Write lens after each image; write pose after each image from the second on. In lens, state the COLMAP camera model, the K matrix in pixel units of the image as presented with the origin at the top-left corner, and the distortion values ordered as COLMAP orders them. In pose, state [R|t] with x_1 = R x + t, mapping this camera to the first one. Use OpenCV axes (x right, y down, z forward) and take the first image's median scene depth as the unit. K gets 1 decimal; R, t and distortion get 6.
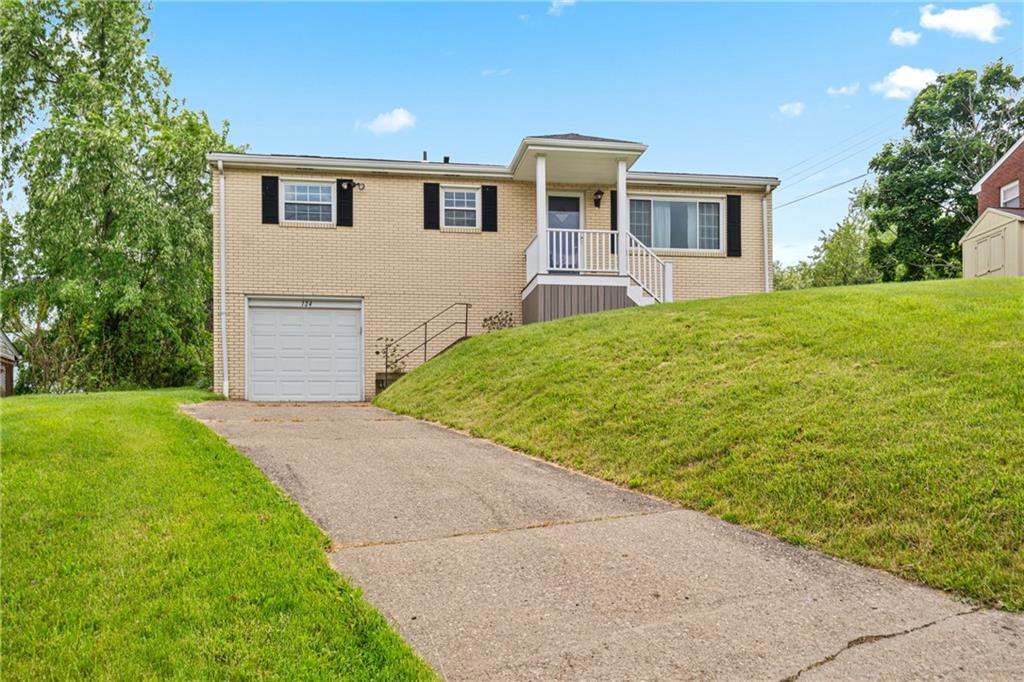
lens RADIAL K [[902.5, 0, 511.9], [0, 902.5, 341.6], [0, 0, 1]] dist [0.004243, 0.008221]
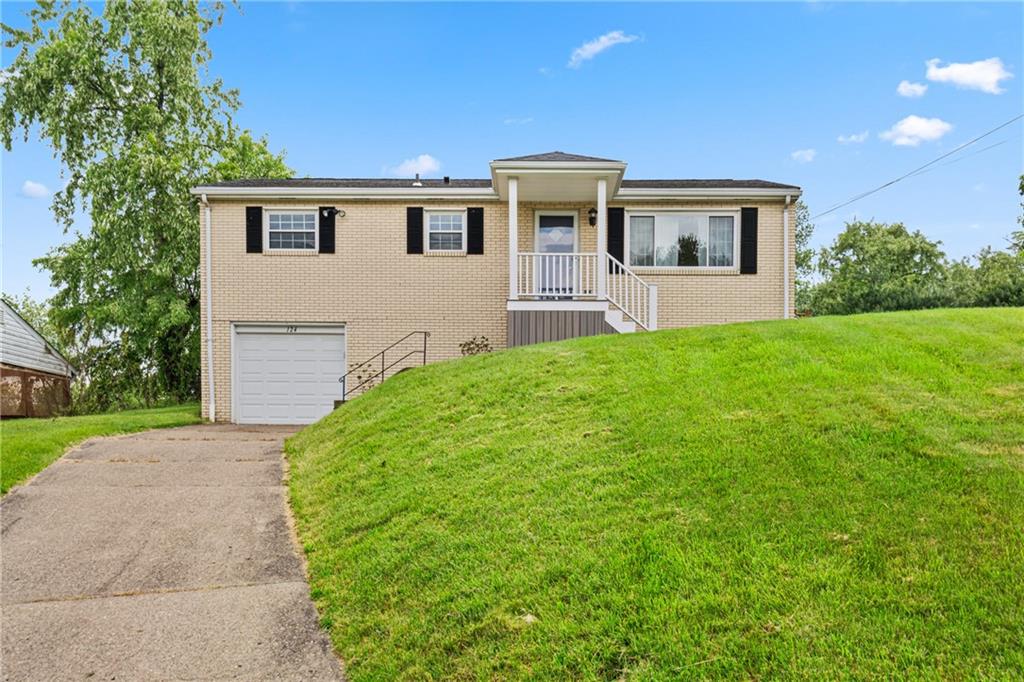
lens RADIAL K [[958.5, 0, 512.2], [0, 958.5, 341.0], [0, 0, 1]] dist [0.006827, 0.000000]
pose [[0.979994, 0.002387, -0.199012, 0.231284], [-0.001071, 0.999977, 0.006720, -0.036055], [0.199024, -0.006373, 0.979974, -0.015647]]
